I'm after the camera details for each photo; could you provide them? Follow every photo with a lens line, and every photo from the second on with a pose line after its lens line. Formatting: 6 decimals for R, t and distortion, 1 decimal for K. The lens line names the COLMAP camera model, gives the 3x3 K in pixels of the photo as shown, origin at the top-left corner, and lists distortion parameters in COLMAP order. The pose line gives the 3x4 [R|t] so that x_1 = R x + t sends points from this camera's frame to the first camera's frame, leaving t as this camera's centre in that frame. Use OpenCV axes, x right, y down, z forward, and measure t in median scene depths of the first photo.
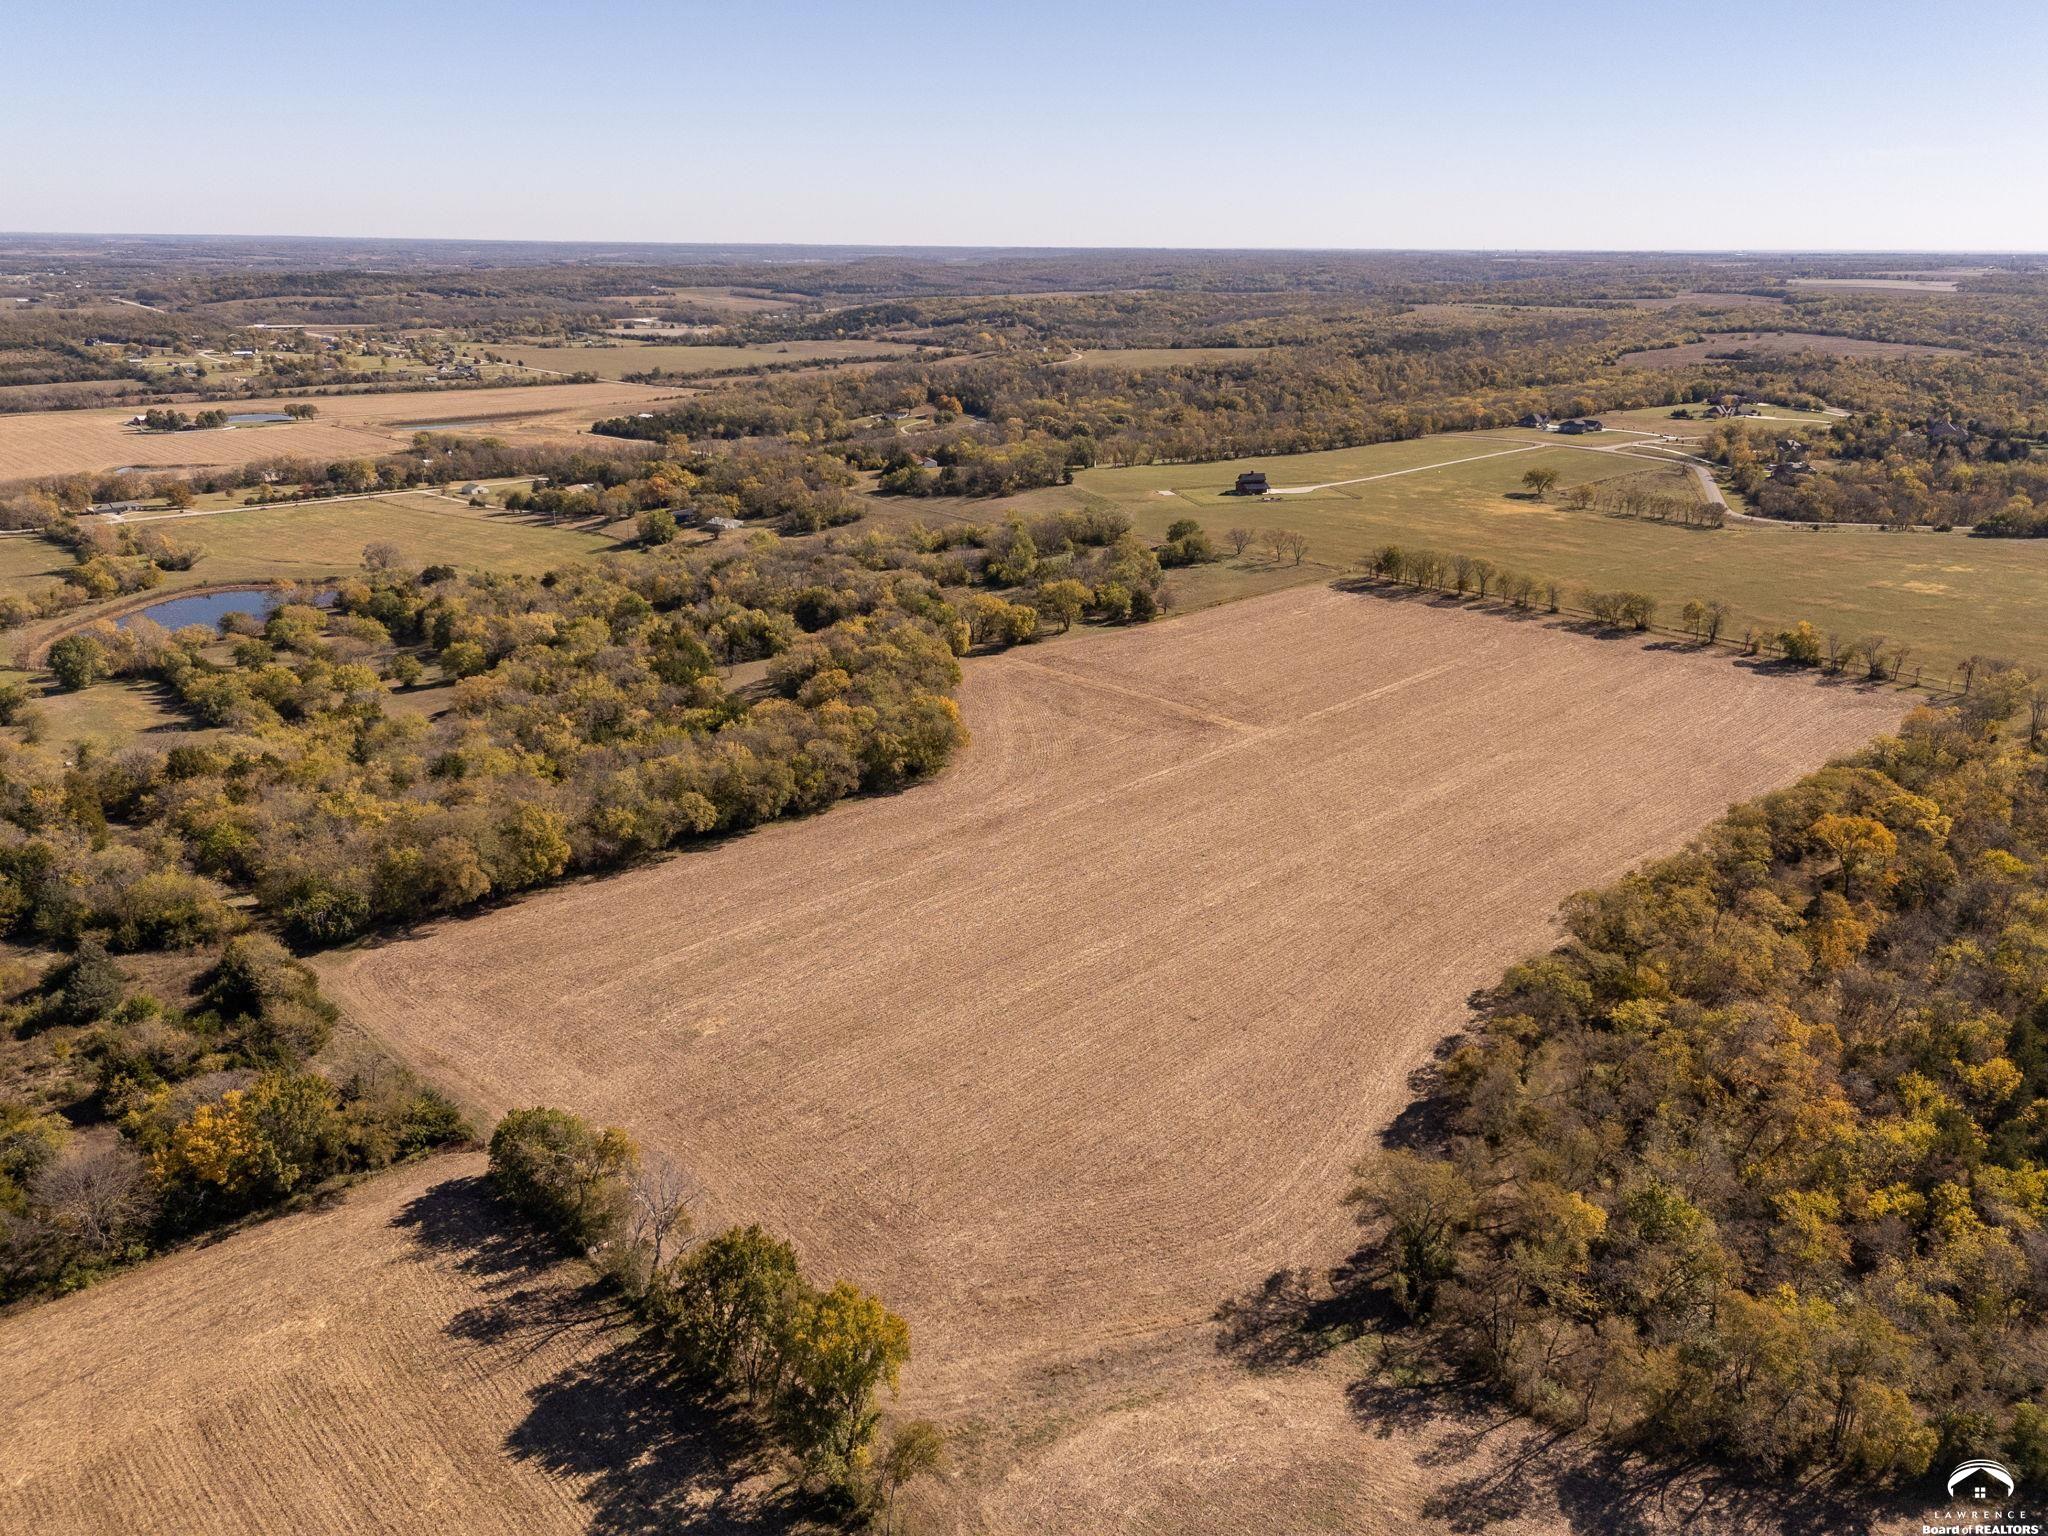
lens RADIAL K [[1503.0, 0, 1028.6], [0, 1503.0, 763.5], [0, 0, 1]] dist [0.069549, -0.057563]
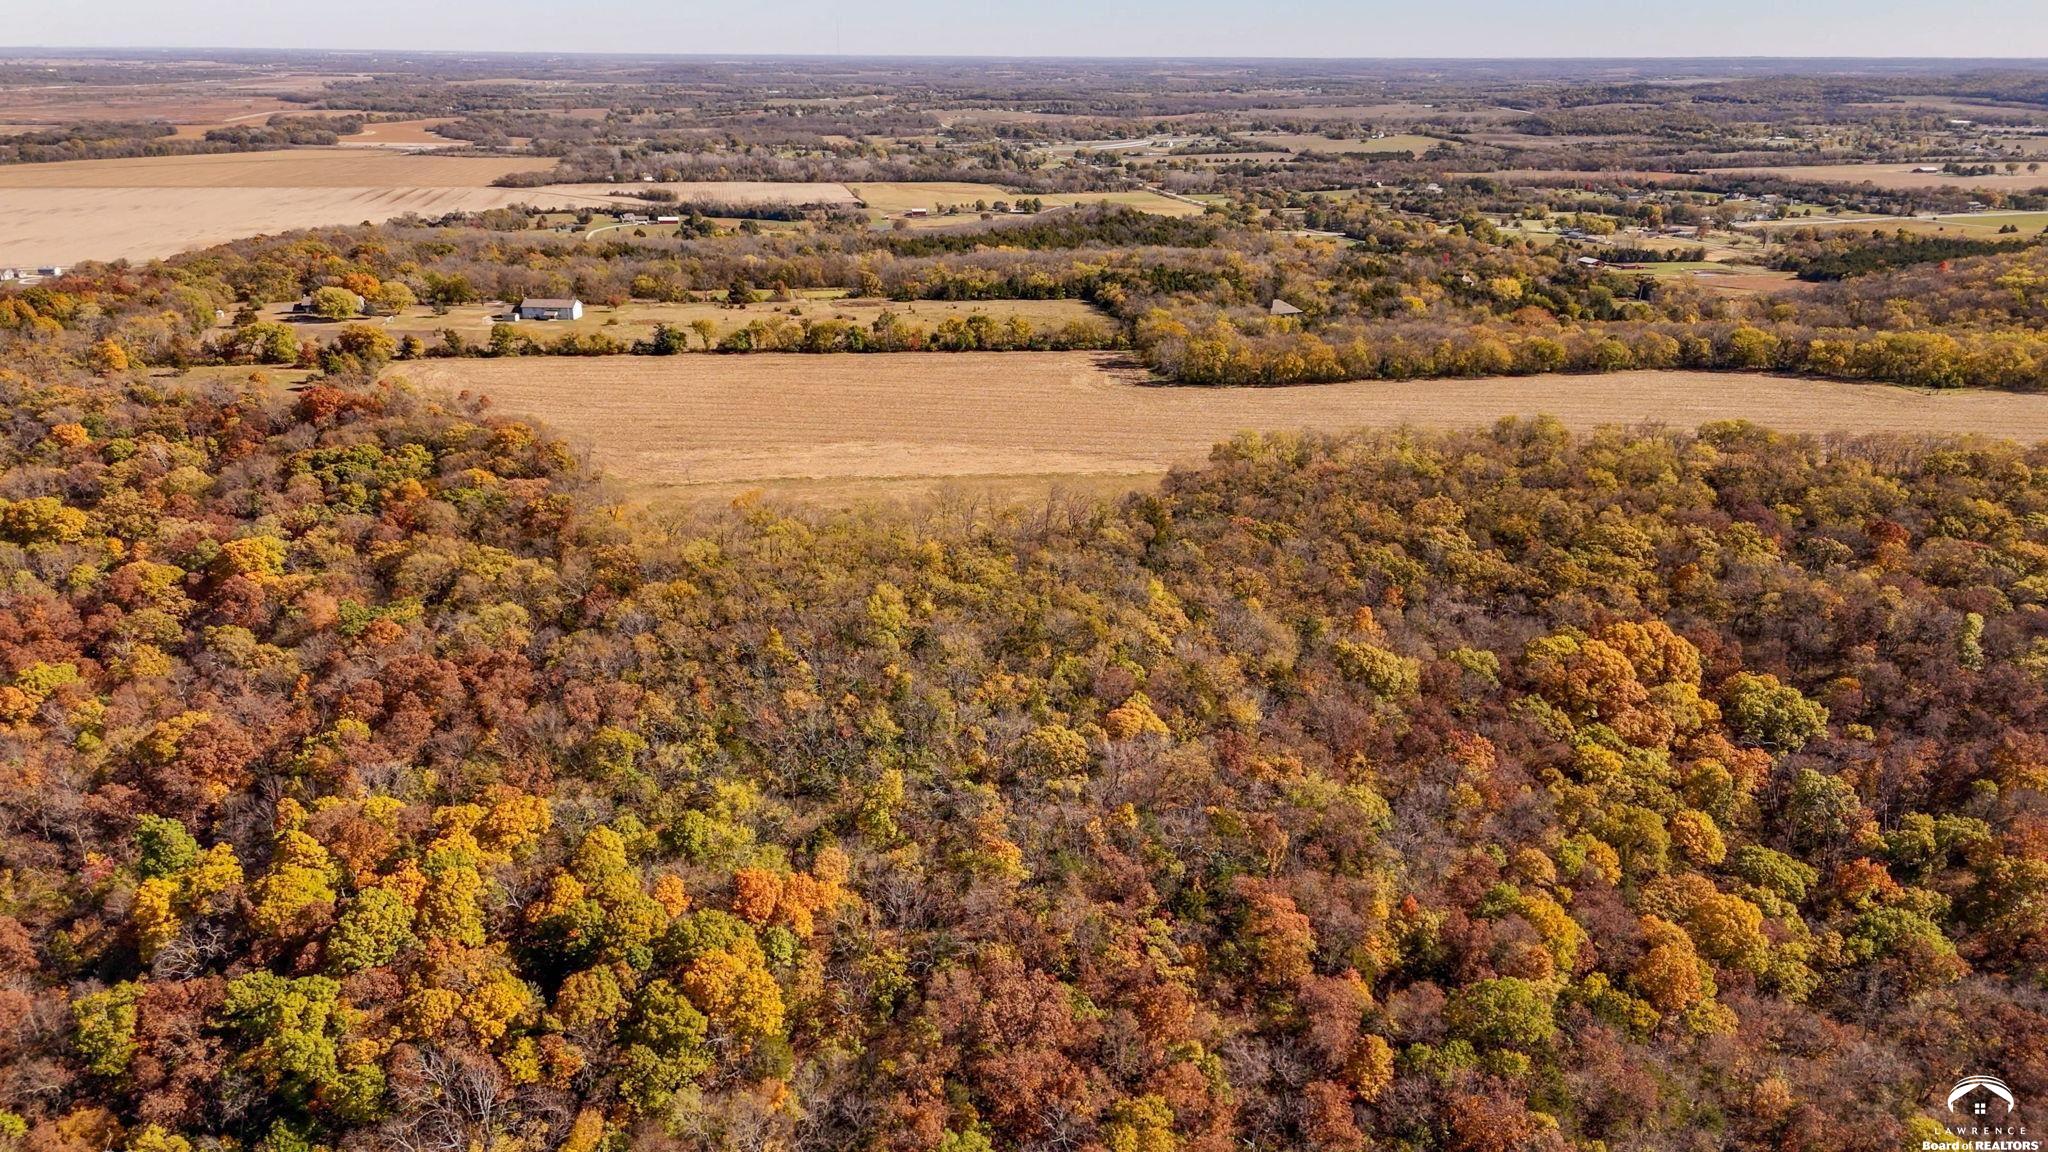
lens RADIAL K [[1506.6, 0, 1022.7], [0, 1506.6, 592.7], [0, 0, 1]] dist [0.072635, -0.061878]
pose [[0.858451, 0.170720, -0.483650, -0.367954], [-0.167646, 0.984580, 0.049977, 0.201570], [0.484724, 0.038179, 0.873833, -0.591805]]
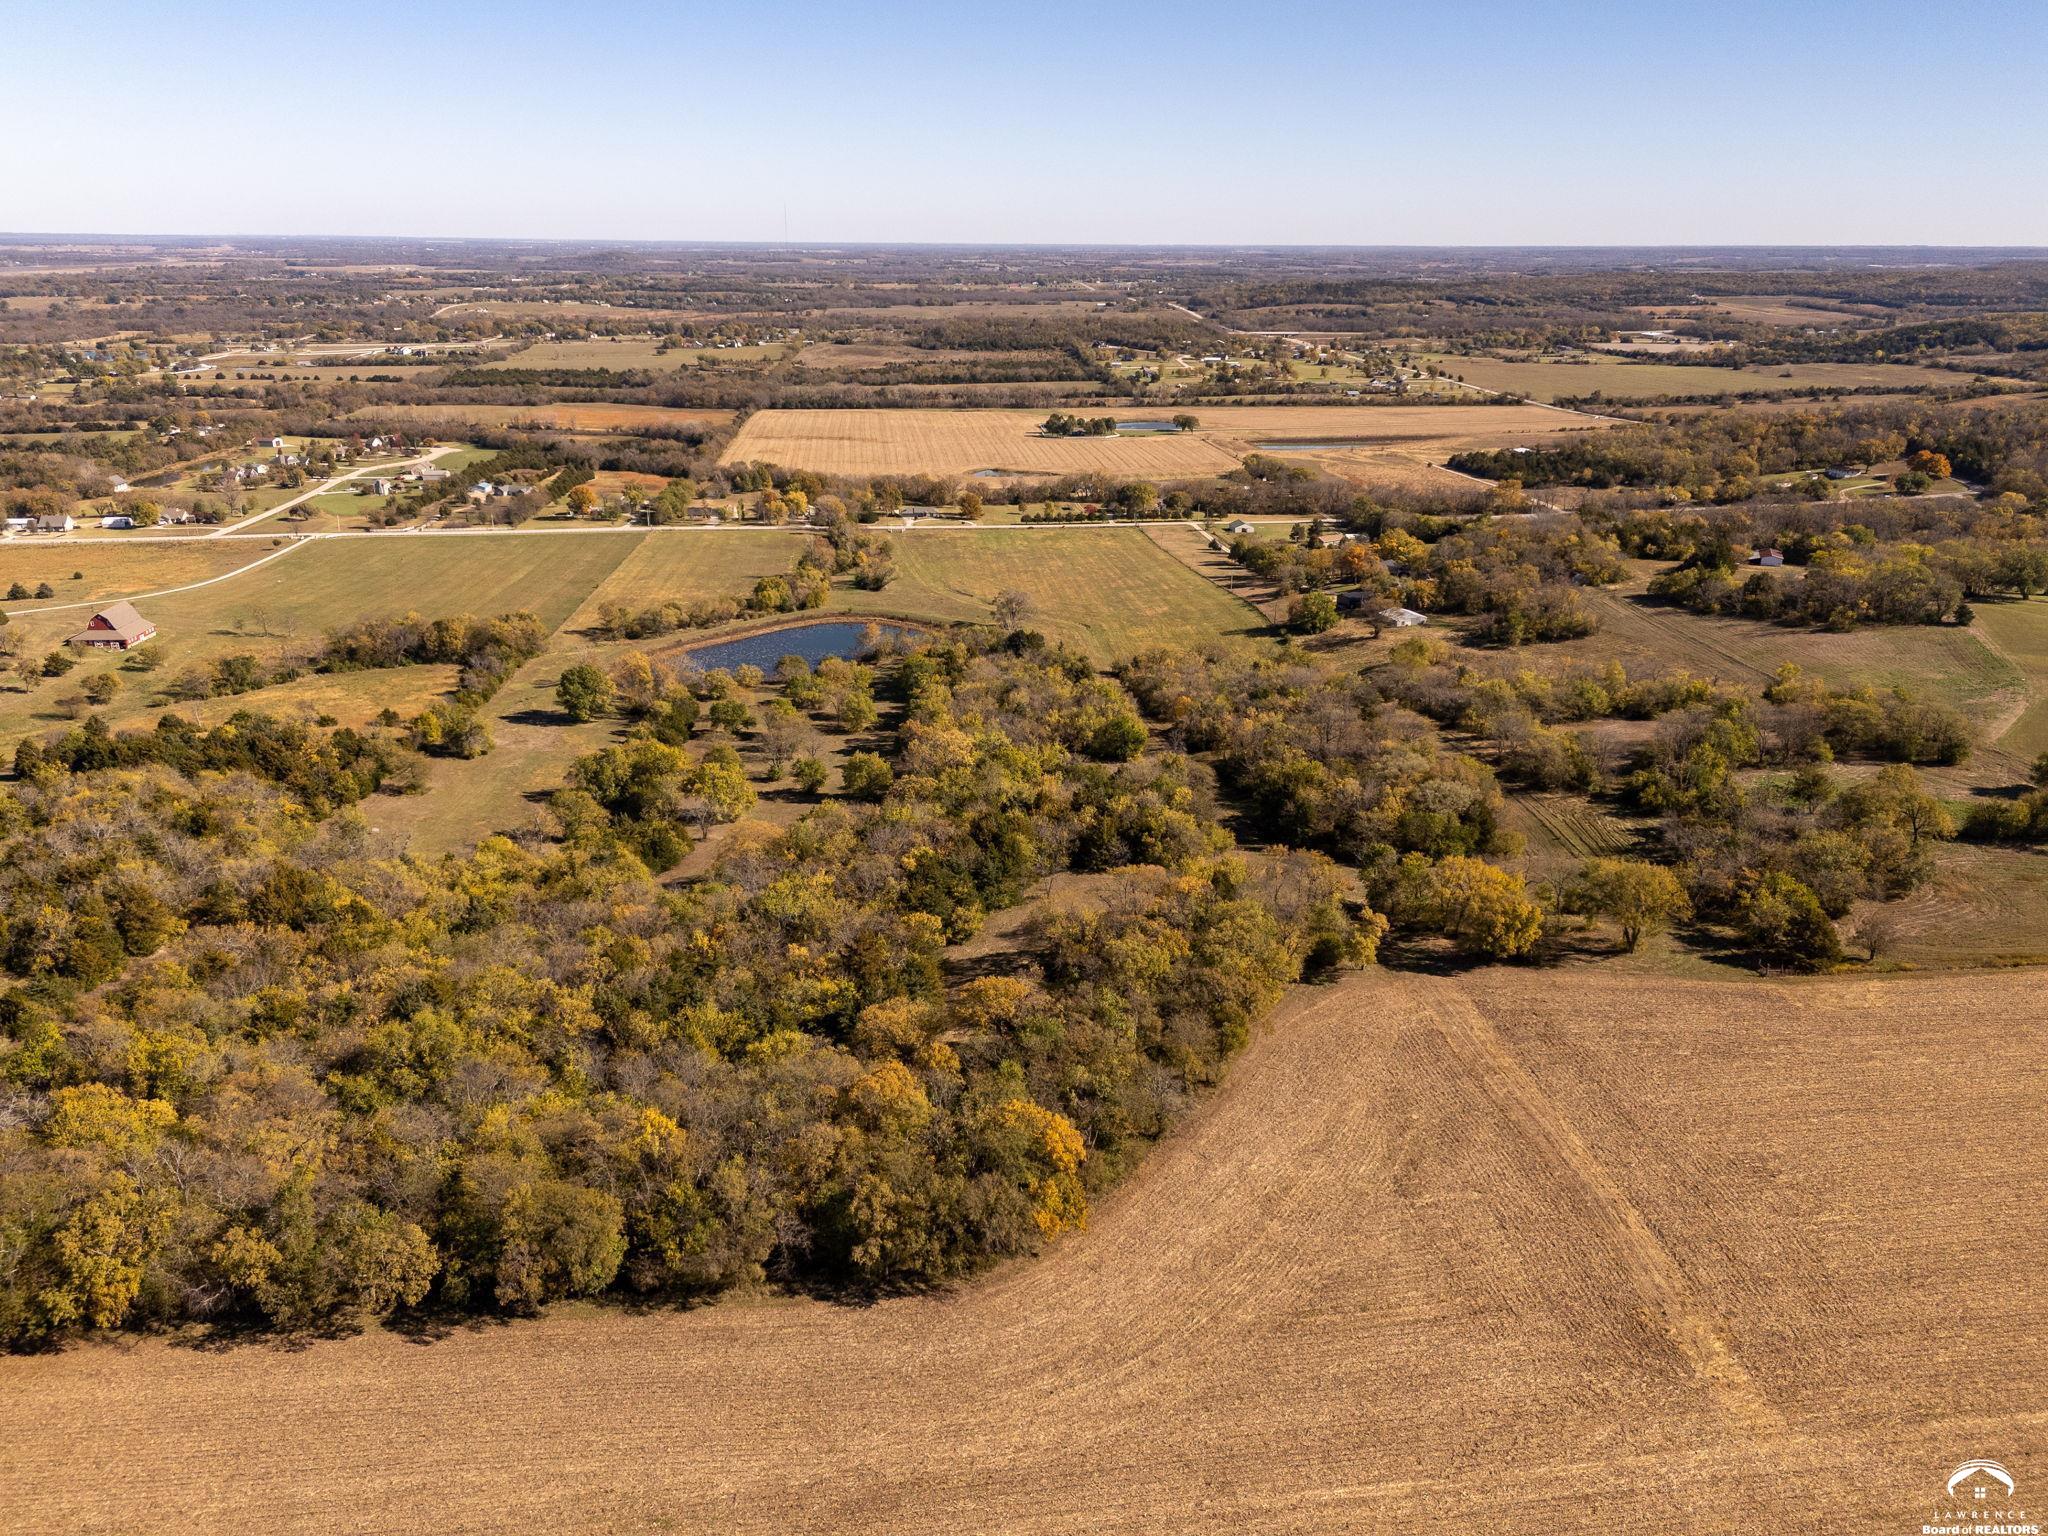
lens RADIAL K [[1503.0, 0, 1036.4], [0, 1503.0, 806.6], [0, 0, 1]] dist [0.069549, -0.057563]
pose [[0.796227, 0.211645, -0.566771, 0.038532], [-0.199687, 0.976251, 0.084023, -0.035713], [0.571093, 0.046275, 0.819580, 0.107893]]
